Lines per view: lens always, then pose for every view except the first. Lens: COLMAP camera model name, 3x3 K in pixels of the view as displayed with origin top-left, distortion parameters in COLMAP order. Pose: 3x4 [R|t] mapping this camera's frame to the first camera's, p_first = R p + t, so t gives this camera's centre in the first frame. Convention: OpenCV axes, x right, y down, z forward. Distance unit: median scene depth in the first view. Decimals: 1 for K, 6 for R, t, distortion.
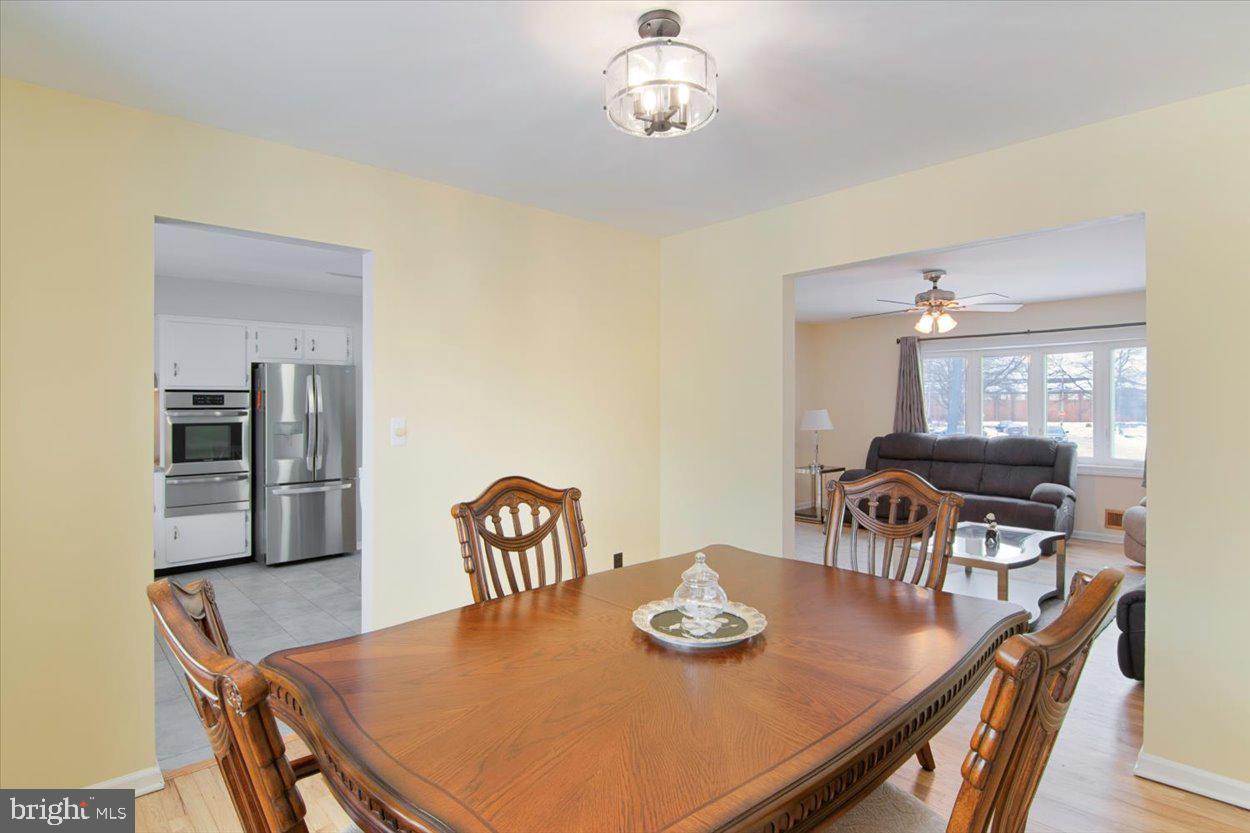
lens RADIAL K [[642.2, 0, 625.5], [0, 642.2, 404.7], [0, 0, 1]] dist [-0.004433, -0.013241]
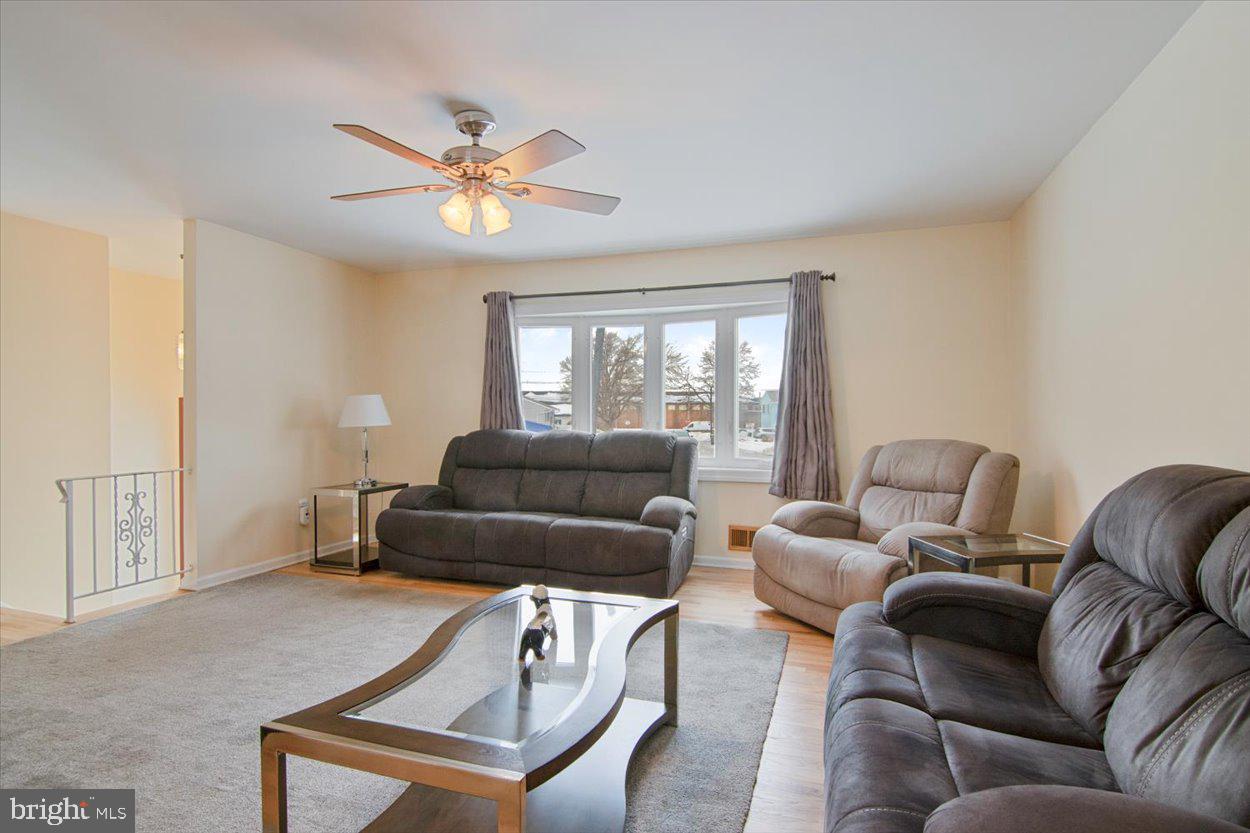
lens RADIAL K [[636.3, 0, 619.4], [0, 636.3, 422.0], [0, 0, 1]] dist [-0.015683, -0.000498]
pose [[0.881941, -0.001555, 0.471357, 0.260941], [-0.004030, 0.999933, 0.010839, 0.030805], [-0.471343, -0.011459, 0.881876, 0.367339]]
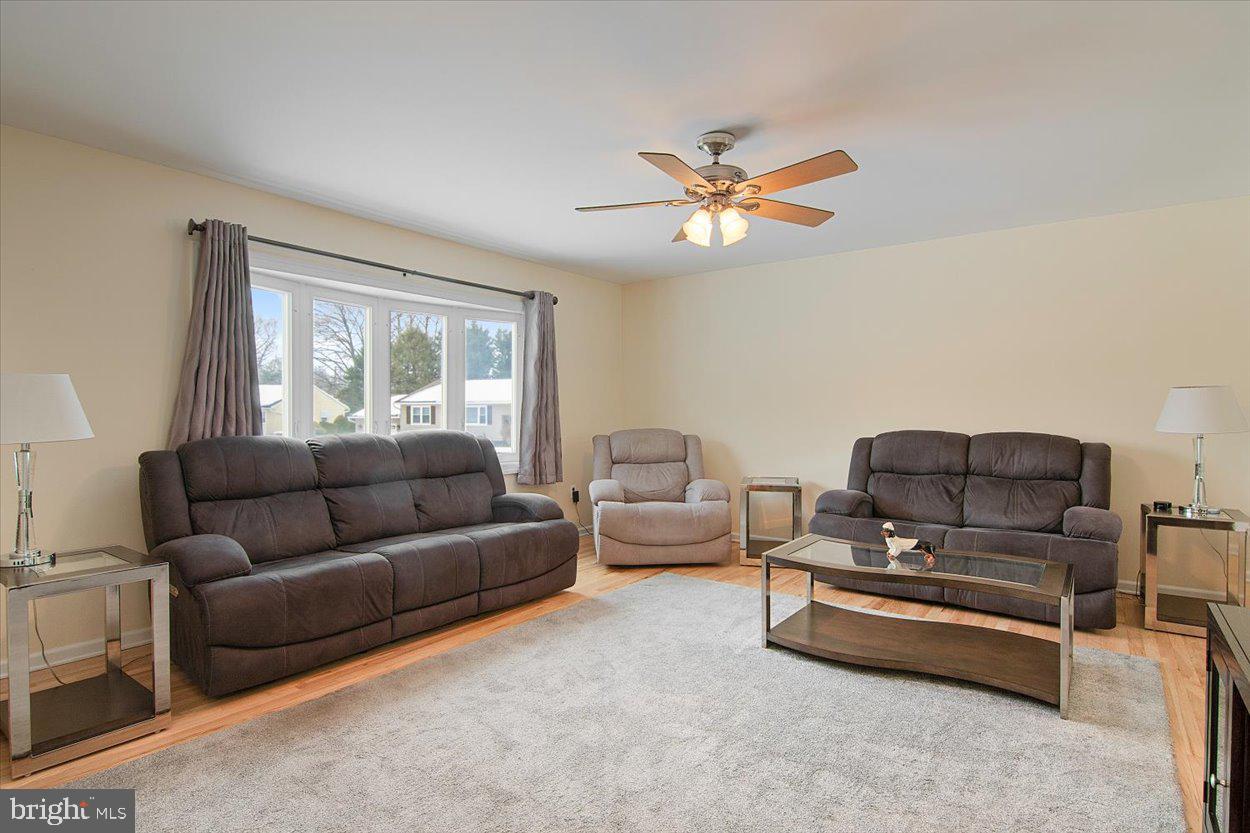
lens RADIAL K [[636.3, 0, 619.4], [0, 636.3, 422.0], [0, 0, 1]] dist [-0.015683, -0.000498]
pose [[-0.174260, -0.015734, 0.984574, -0.045135], [0.000220, 0.999872, 0.016018, 0.029398], [-0.984700, 0.003008, -0.174234, 0.906156]]
